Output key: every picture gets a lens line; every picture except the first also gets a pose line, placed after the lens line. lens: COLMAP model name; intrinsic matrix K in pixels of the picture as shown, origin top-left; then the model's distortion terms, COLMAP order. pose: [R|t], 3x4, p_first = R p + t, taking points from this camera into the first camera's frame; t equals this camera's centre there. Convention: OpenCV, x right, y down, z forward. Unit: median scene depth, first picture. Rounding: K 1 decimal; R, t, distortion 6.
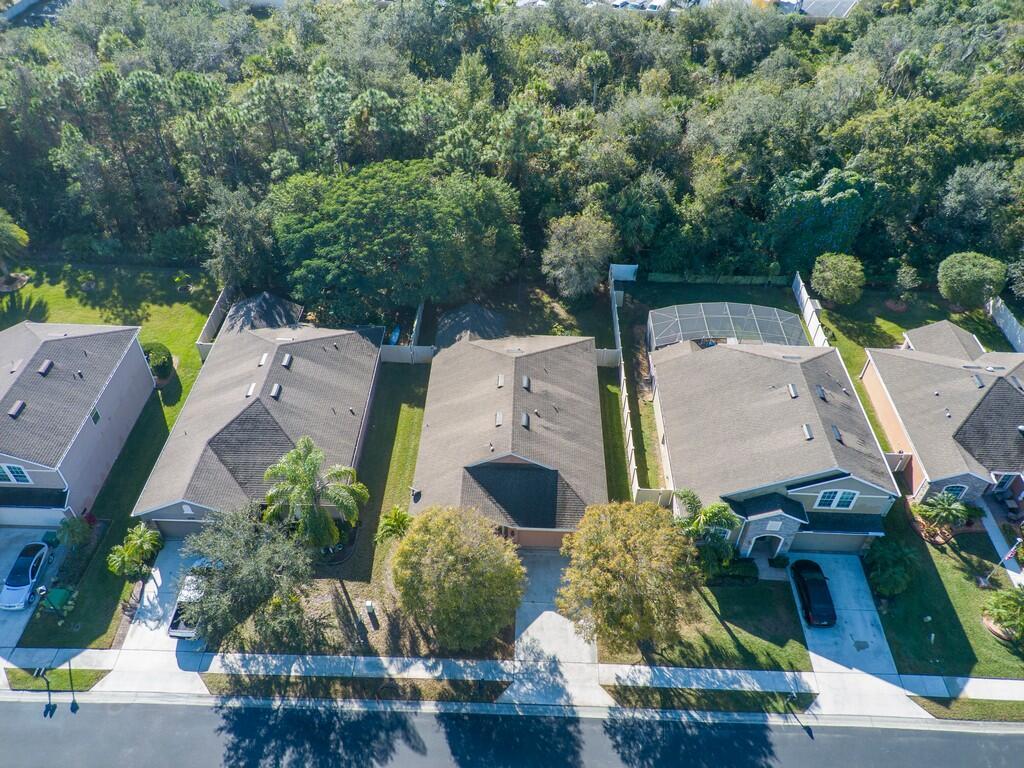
lens RADIAL K [[766.8, 0, 505.7], [0, 766.8, 381.1], [0, 0, 1]] dist [0.097990, -0.151974]
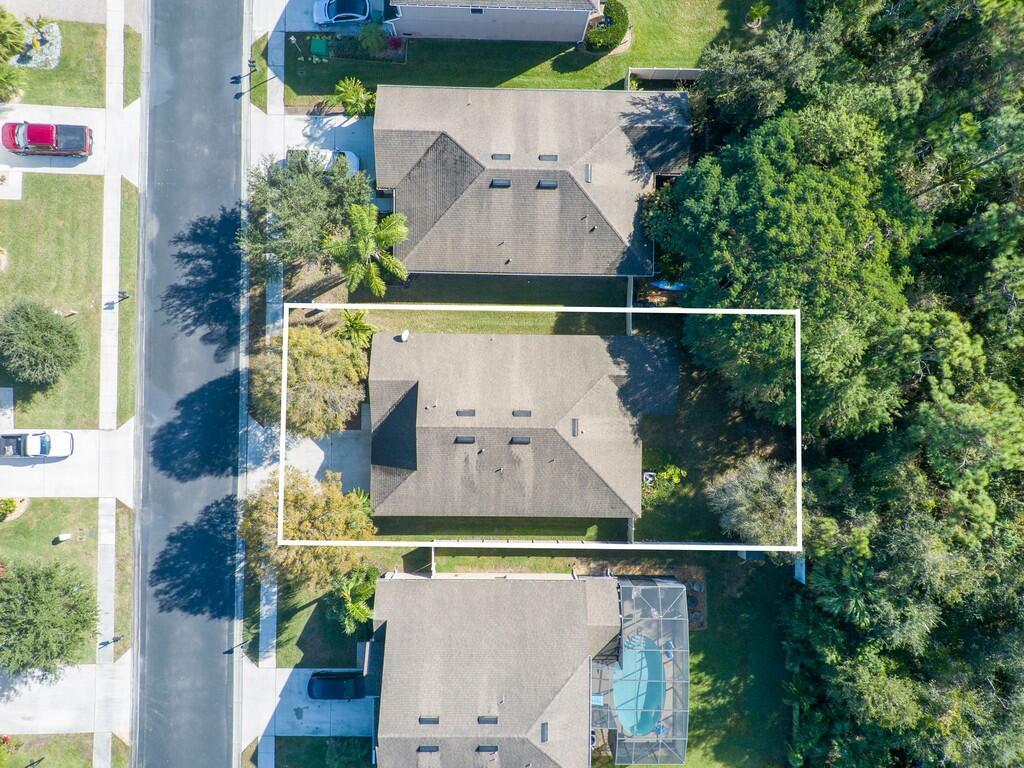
lens RADIAL K [[776.3, 0, 513.8], [0, 776.3, 385.2], [0, 0, 1]] dist [0.089007, -0.114938]
pose [[0.014100, 0.999614, -0.023918, -0.019531], [-0.708098, 0.026871, 0.705602, -0.736061], [0.705973, 0.006987, 0.708204, 0.336573]]
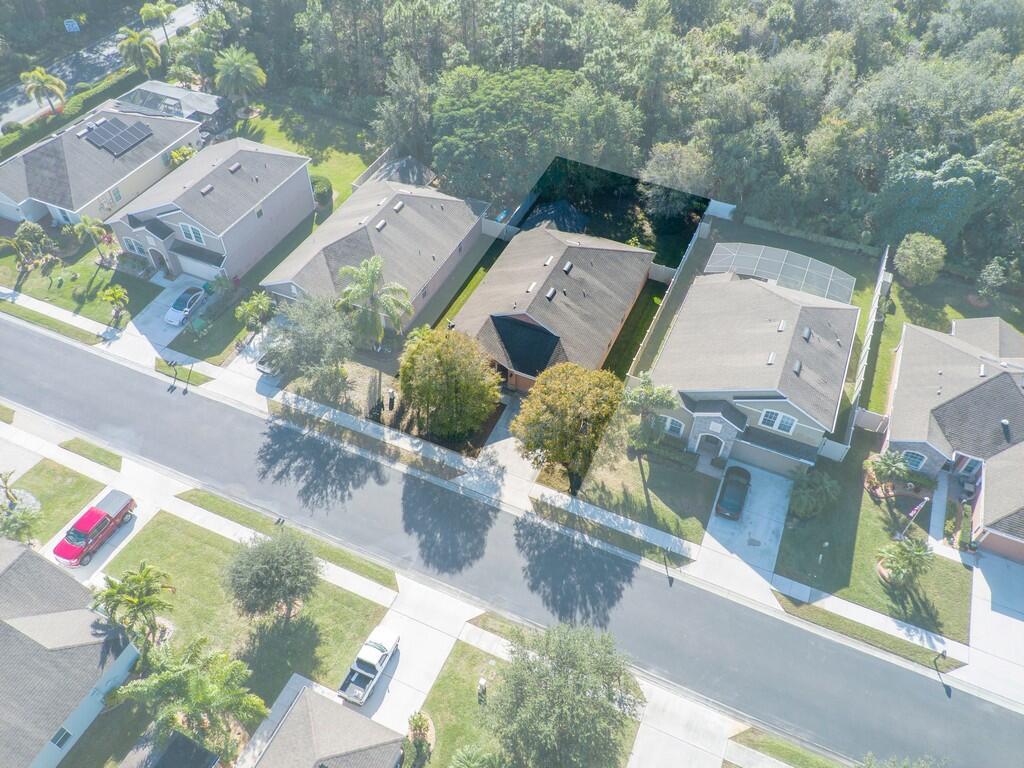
lens RADIAL K [[755.5, 0, 512.0], [0, 755.5, 384.0], [0, 0, 1]] dist [0.106447, -0.167532]
pose [[0.923380, 0.280052, -0.262566, 0.336540], [-0.259663, 0.959400, 0.110123, 0.075691], [0.282746, -0.033507, 0.958609, -0.177513]]
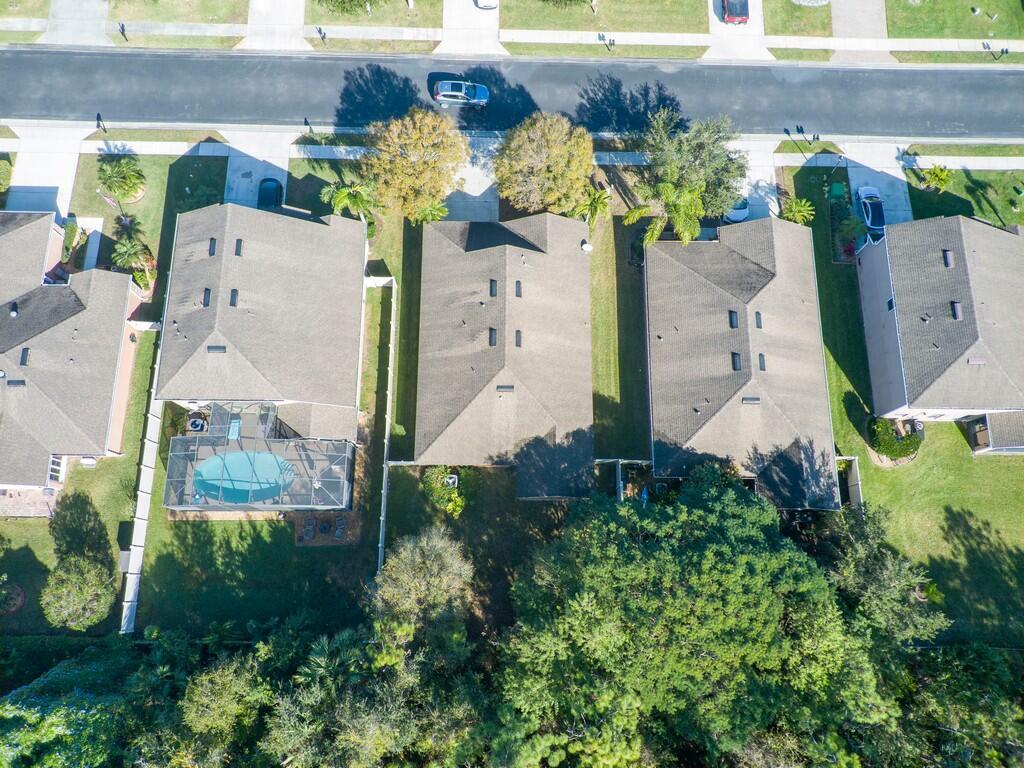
lens RADIAL K [[776.3, 0, 513.8], [0, 776.3, 385.2], [0, 0, 1]] dist [0.089007, -0.114938]
pose [[-0.998998, 0.009734, -0.043676, 0.050145], [-0.043127, -0.469715, 0.881764, -1.012684], [-0.011932, 0.882765, 0.469664, 0.627200]]
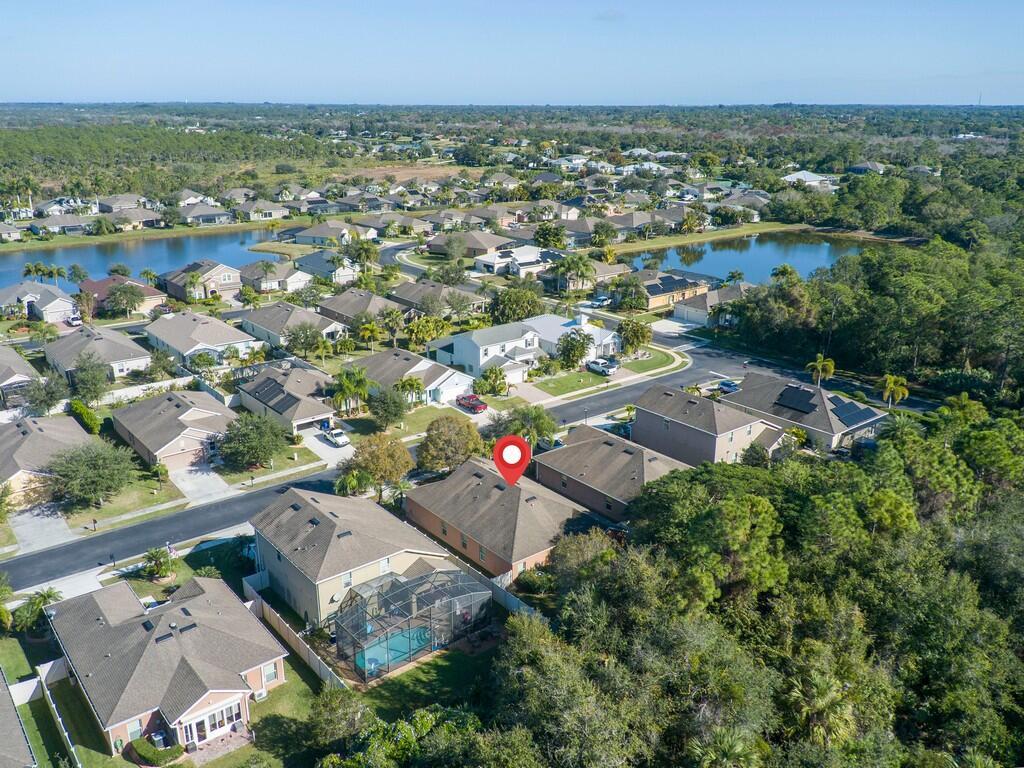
lens RADIAL K [[836.3, 0, 512.0], [0, 836.3, 384.0], [0, 0, 1]] dist [0.087779, -0.162836]
pose [[-0.763183, 0.185111, -0.619100, 1.038674], [-0.456105, 0.524360, 0.719037, -1.359917], [0.457733, 0.831132, -0.315753, 1.467331]]
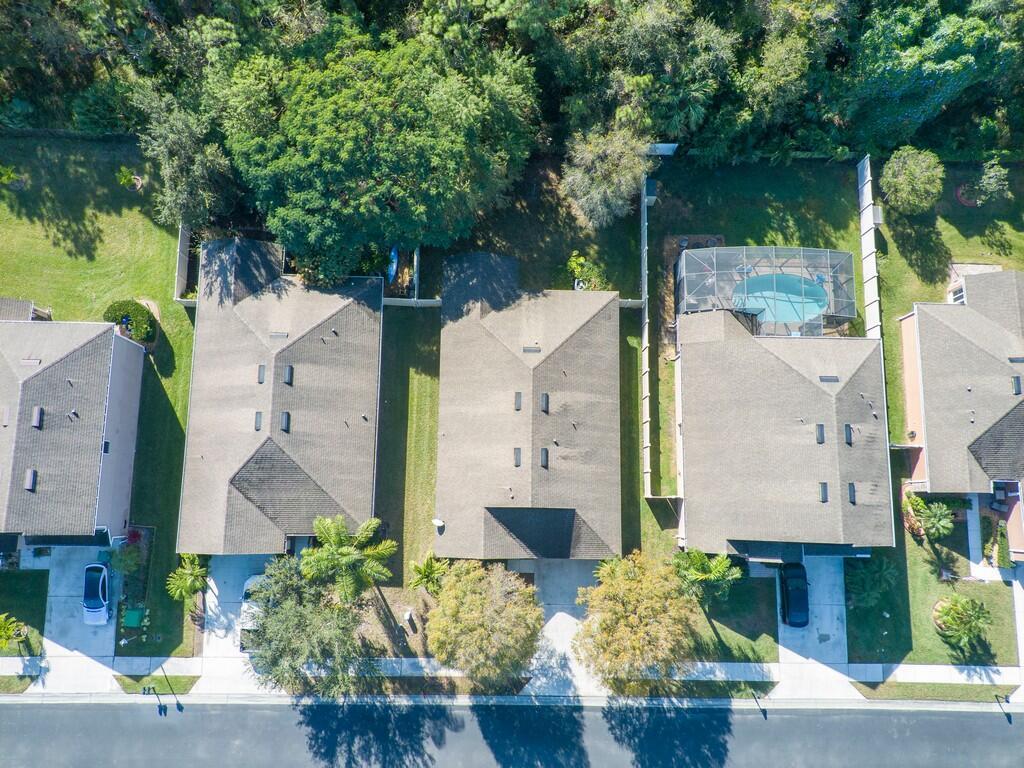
lens RADIAL K [[776.3, 0, 513.8], [0, 776.3, 385.2], [0, 0, 1]] dist [0.089007, -0.114938]
pose [[0.999885, -0.010789, 0.010700, -0.022811], [0.002113, 0.796041, 0.605239, -0.656839], [-0.015048, -0.605147, 0.795972, 0.262809]]
